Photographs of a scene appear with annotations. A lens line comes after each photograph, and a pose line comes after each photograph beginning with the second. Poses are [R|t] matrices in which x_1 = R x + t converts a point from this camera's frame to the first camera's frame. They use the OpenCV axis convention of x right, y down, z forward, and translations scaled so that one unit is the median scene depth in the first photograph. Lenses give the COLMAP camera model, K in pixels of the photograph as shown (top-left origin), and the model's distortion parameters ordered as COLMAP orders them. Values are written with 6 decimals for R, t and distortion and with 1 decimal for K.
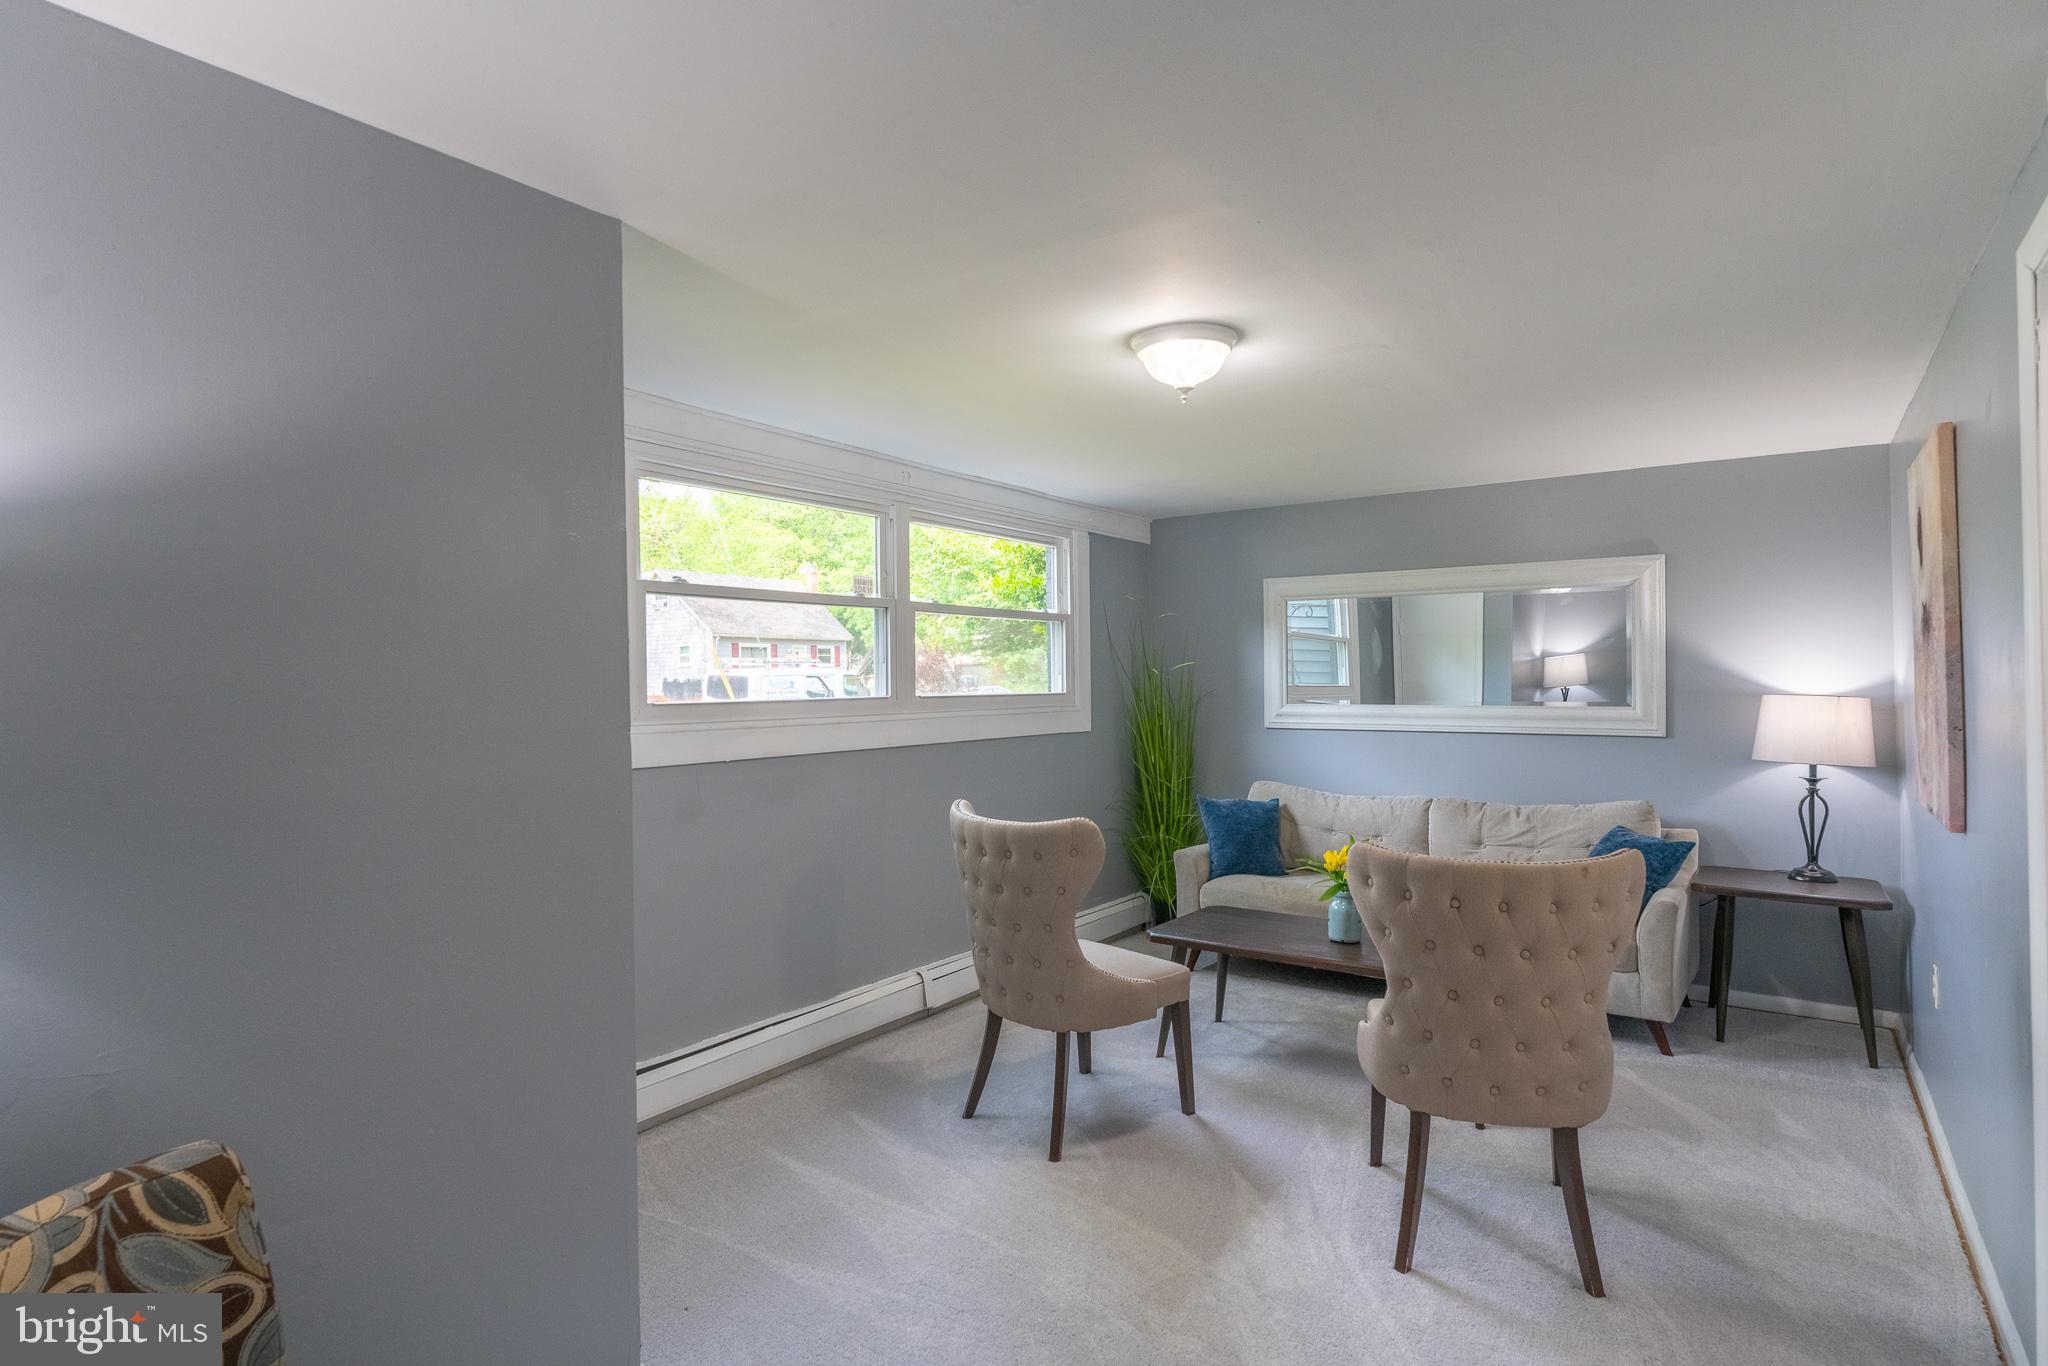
lens RADIAL K [[1058.8, 0, 1023.9], [0, 1058.8, 680.9], [0, 0, 1]] dist [0.006679, -0.000511]
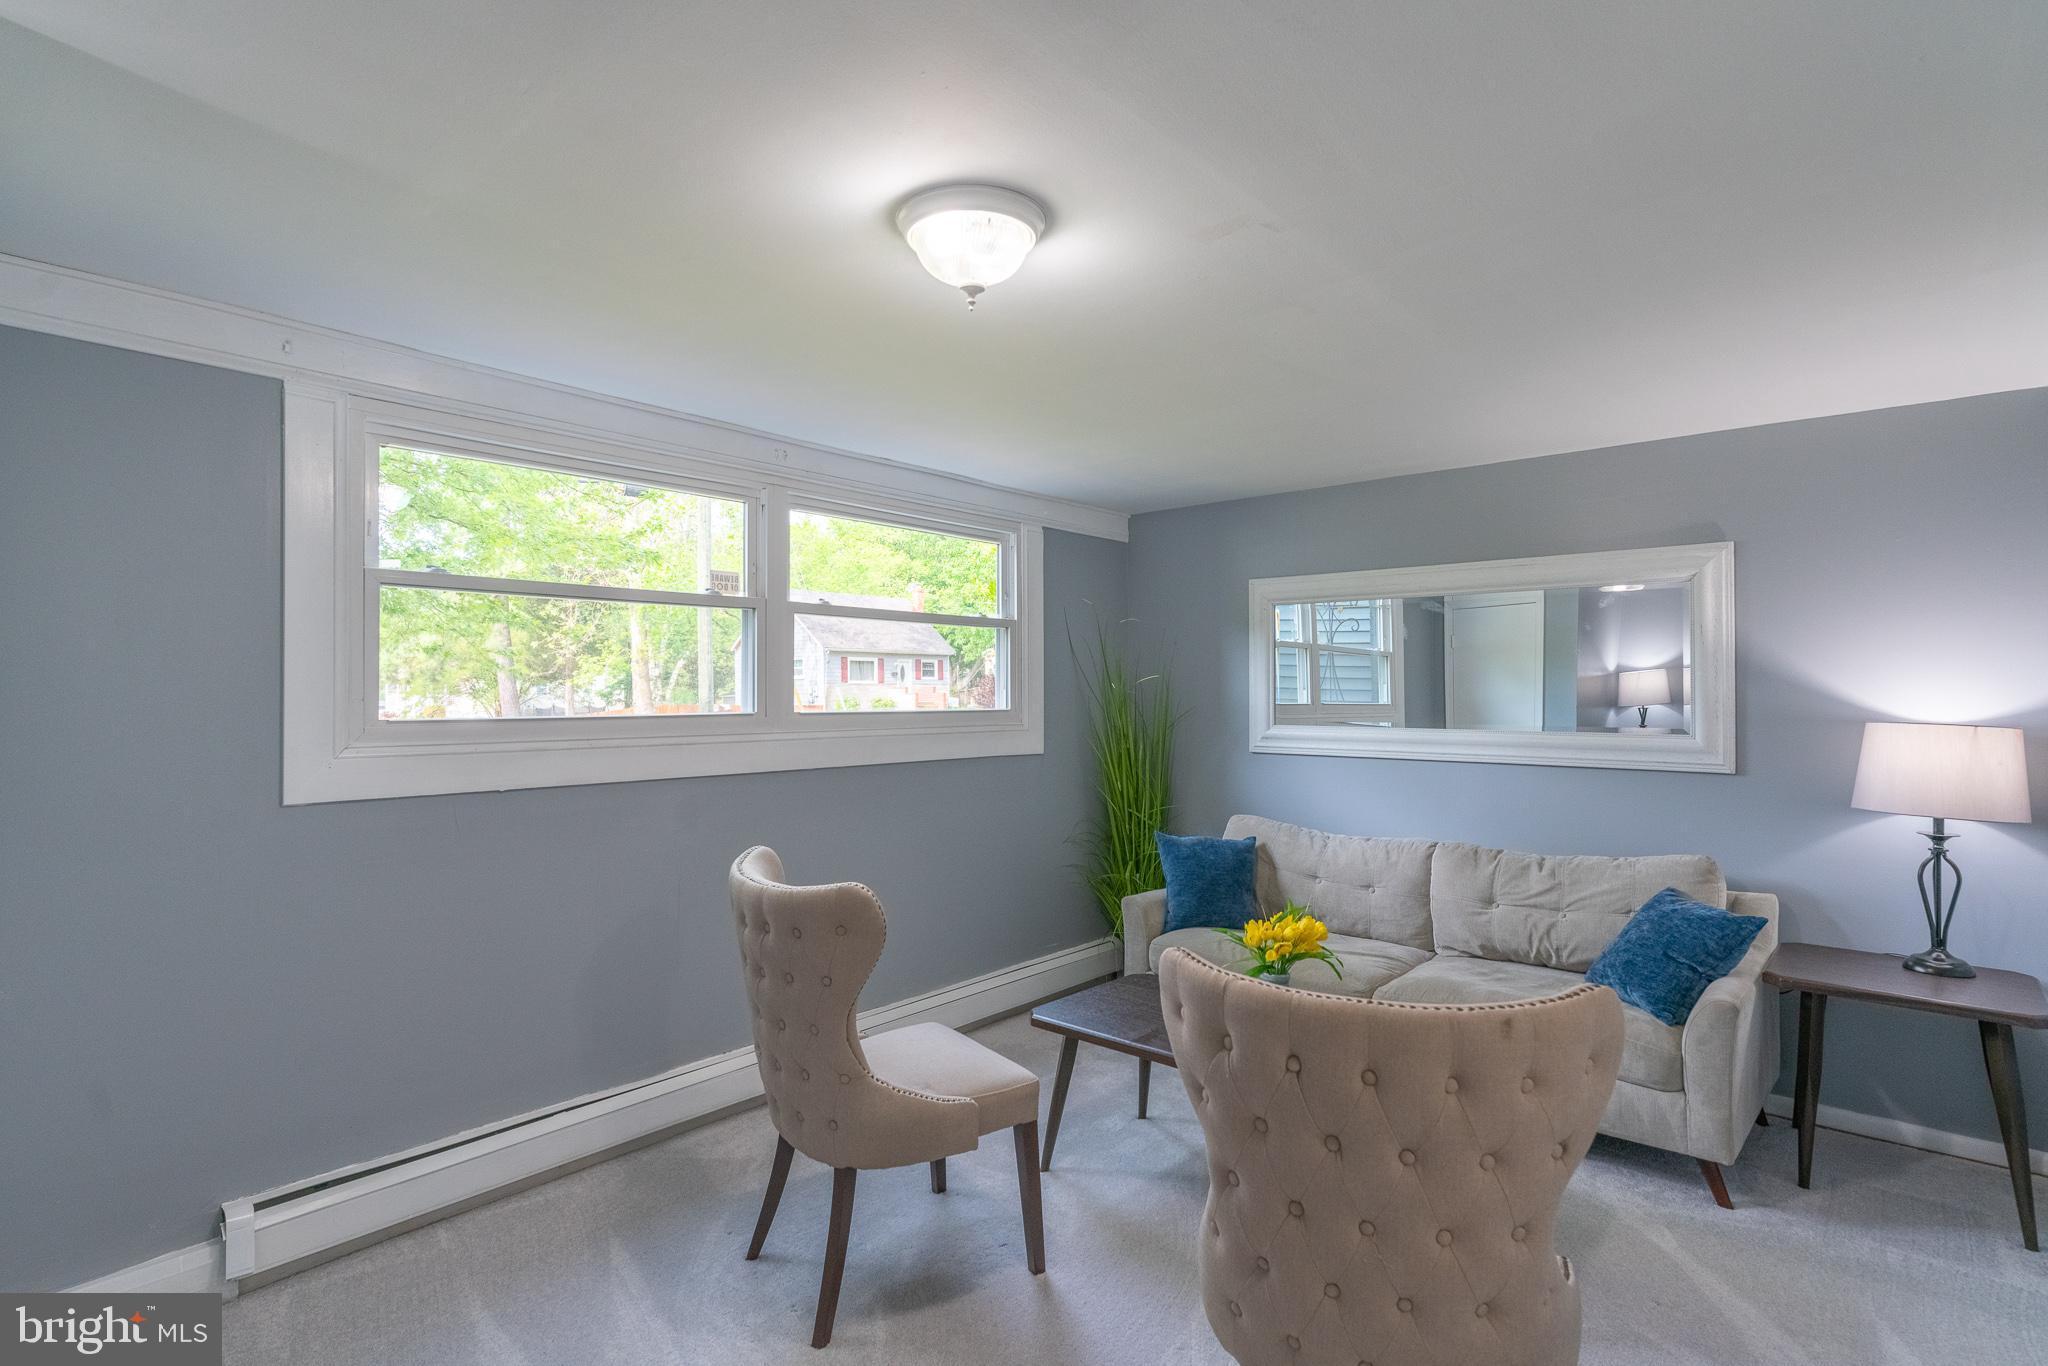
lens RADIAL K [[1003.0, 0, 1023.7], [0, 1003.0, 683.6], [0, 0, 1]] dist [0.003703, 0.000285]
pose [[0.994495, 0.006550, -0.104578, 0.174958], [-0.007675, 0.999917, -0.010353, -0.002301], [0.104501, 0.011098, 0.994463, 0.226676]]
